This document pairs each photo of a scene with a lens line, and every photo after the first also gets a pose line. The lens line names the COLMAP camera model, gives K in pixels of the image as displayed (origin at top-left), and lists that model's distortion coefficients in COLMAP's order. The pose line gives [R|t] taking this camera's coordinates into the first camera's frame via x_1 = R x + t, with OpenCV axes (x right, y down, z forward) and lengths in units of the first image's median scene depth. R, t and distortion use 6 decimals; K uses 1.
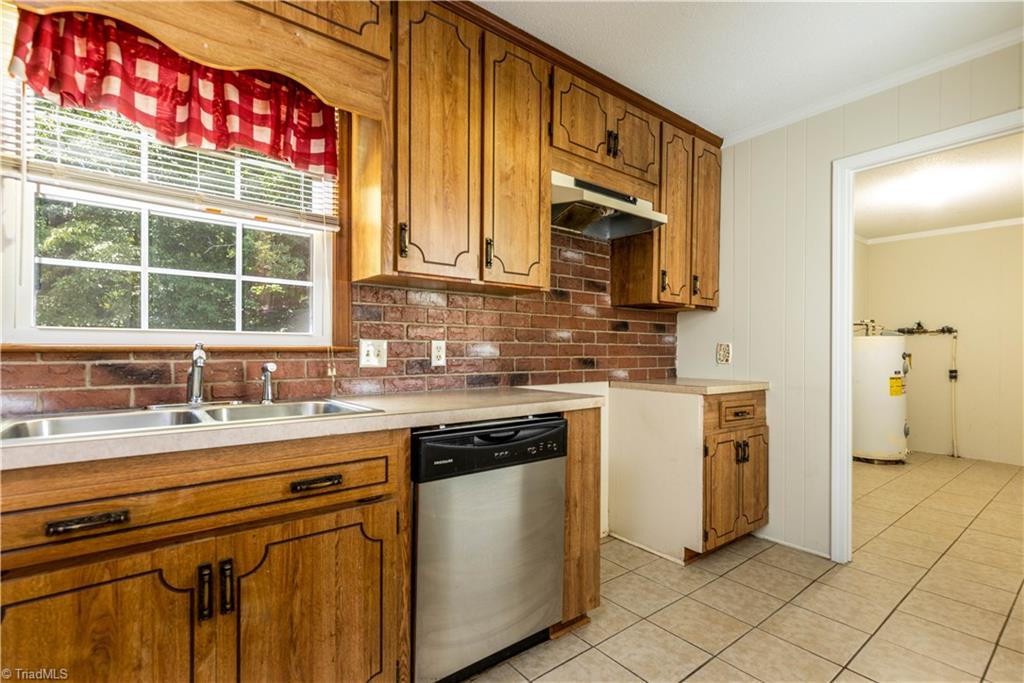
lens RADIAL K [[470.8, 0, 513.1], [0, 470.8, 350.5], [0, 0, 1]] dist [0.005085, -0.000188]
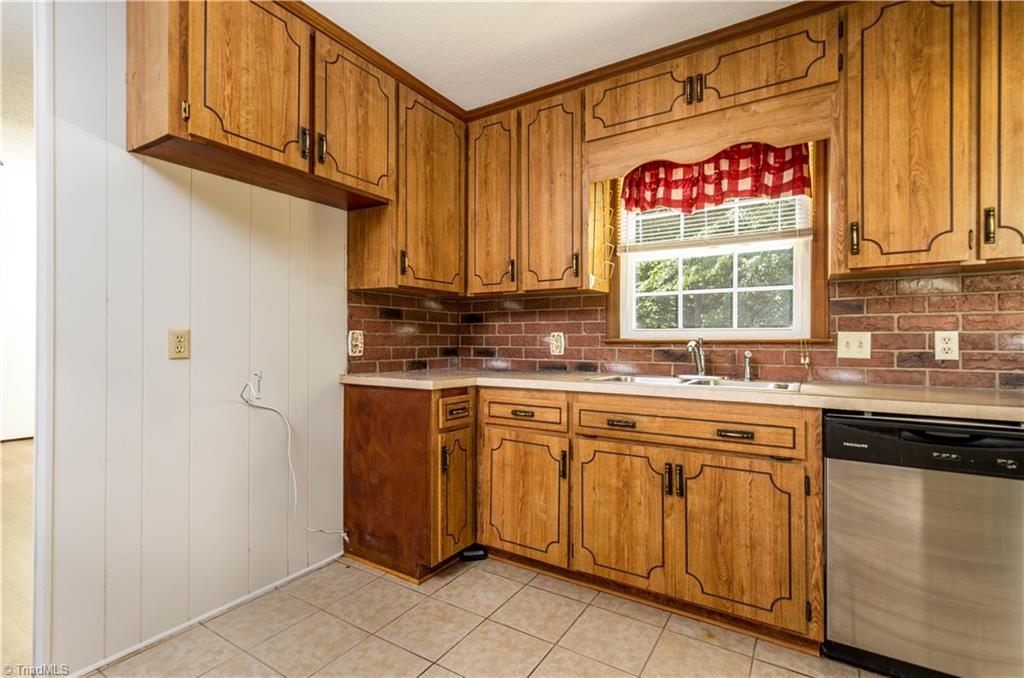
lens RADIAL K [[475.1, 0, 520.6], [0, 475.1, 340.8], [0, 0, 1]] dist [0.001643, 0.000353]
pose [[0.345429, -0.001568, -0.938444, 0.522689], [-0.002300, 0.999994, -0.002518, 0.001815], [0.938442, 0.003028, 0.345424, -0.083726]]
